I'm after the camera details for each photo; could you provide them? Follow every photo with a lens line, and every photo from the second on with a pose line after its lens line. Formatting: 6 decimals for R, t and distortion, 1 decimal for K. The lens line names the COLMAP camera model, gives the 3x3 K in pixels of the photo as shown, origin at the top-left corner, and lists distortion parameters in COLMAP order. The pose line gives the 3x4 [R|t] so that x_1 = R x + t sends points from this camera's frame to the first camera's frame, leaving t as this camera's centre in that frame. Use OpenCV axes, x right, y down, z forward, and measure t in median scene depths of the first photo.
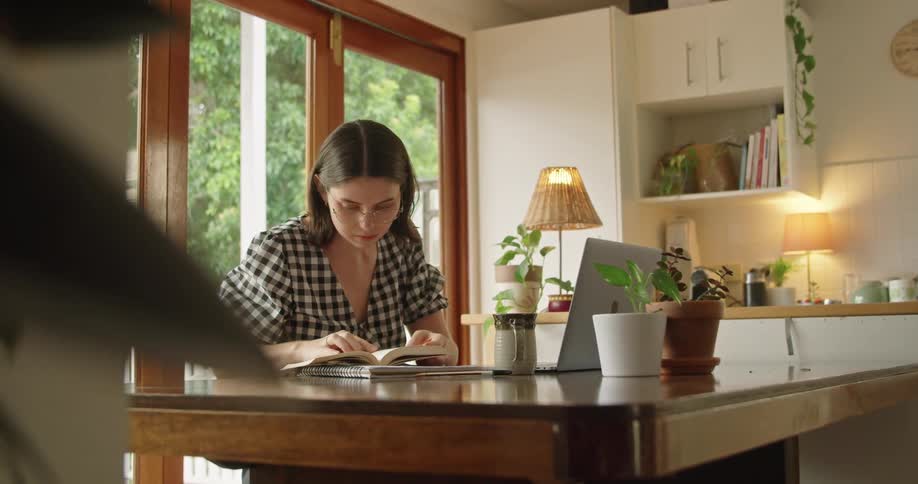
lens RADIAL K [[970.7, 0, 459.0], [0, 970.7, 242.0], [0, 0, 1]] dist [-0.125946, -0.016539]
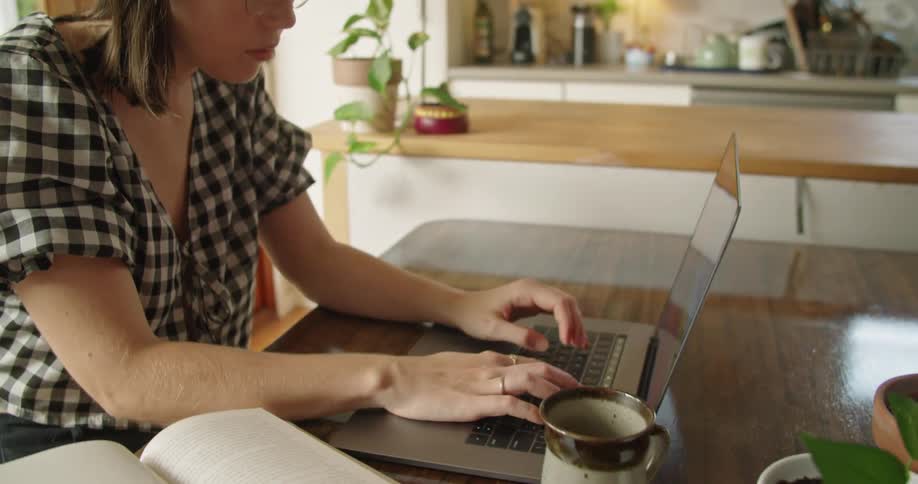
lens RADIAL K [[970.7, 0, 459.0], [0, 970.7, 242.0], [0, 0, 1]] dist [-0.125946, -0.016539]
pose [[0.961382, -0.053406, 0.269985, -0.090610], [-0.035180, 0.949097, 0.313013, -0.089978], [-0.272959, -0.310423, 0.910566, 0.430898]]
